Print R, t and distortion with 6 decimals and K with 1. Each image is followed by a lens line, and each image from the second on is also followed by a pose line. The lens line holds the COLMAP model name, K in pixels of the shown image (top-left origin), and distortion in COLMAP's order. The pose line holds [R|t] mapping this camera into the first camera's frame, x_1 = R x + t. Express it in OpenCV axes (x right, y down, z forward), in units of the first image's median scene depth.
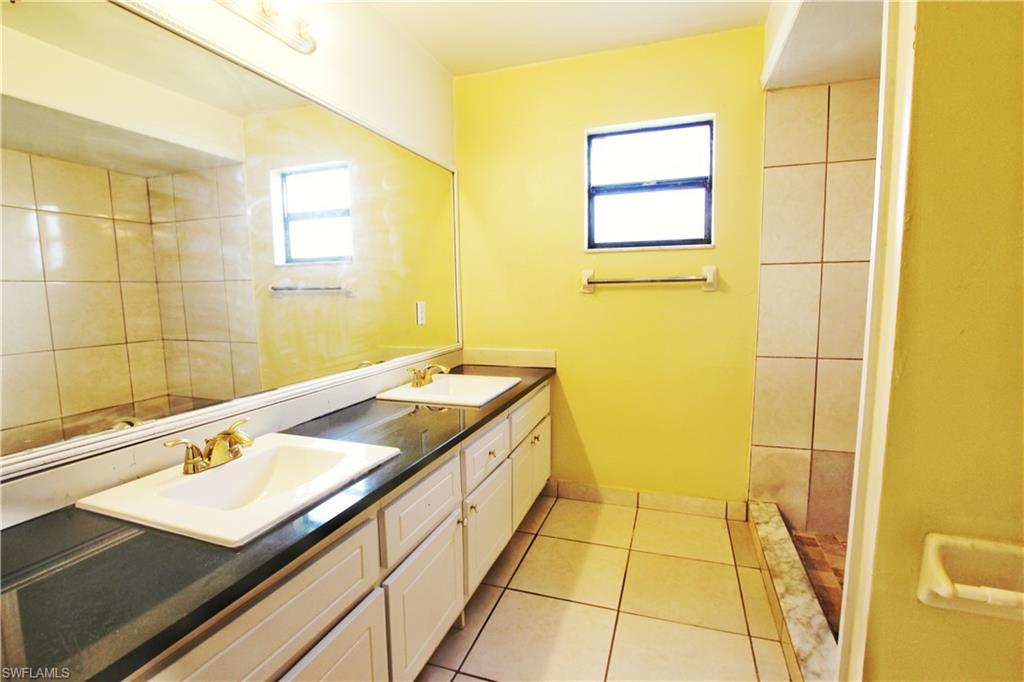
lens RADIAL K [[474.7, 0, 513.3], [0, 474.7, 345.8], [0, 0, 1]] dist [-0.032084, 0.004736]
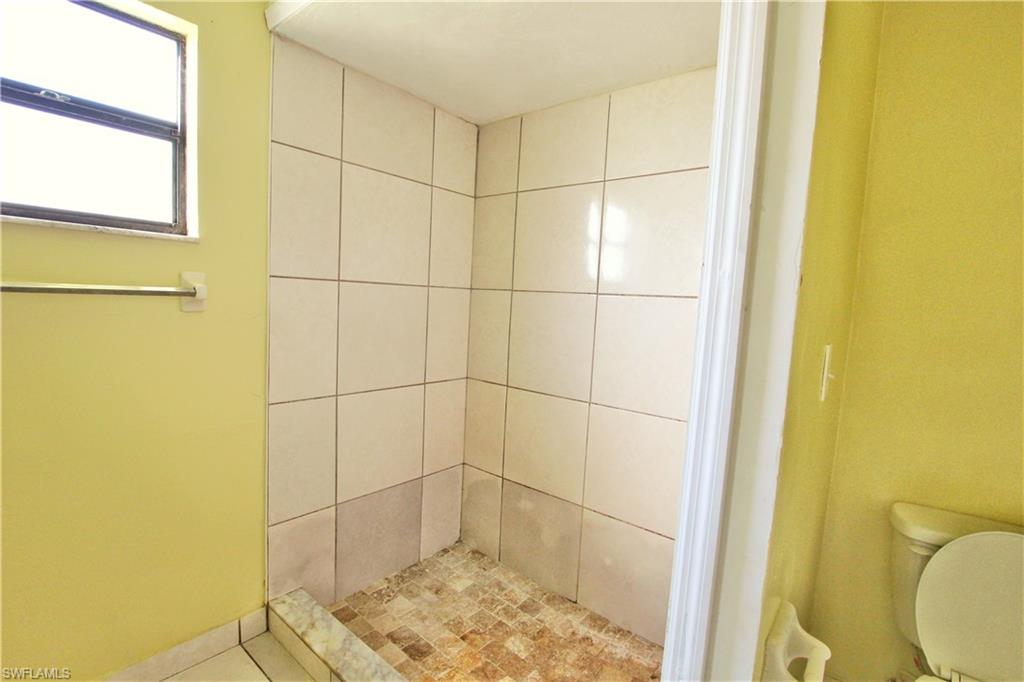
lens RADIAL K [[474.7, 0, 513.3], [0, 474.7, 345.8], [0, 0, 1]] dist [-0.032084, 0.004736]
pose [[0.347242, -0.053739, 0.936235, -0.018702], [0.052535, 0.997904, 0.037794, -0.071793], [-0.936303, 0.036061, 0.349337, 0.390142]]
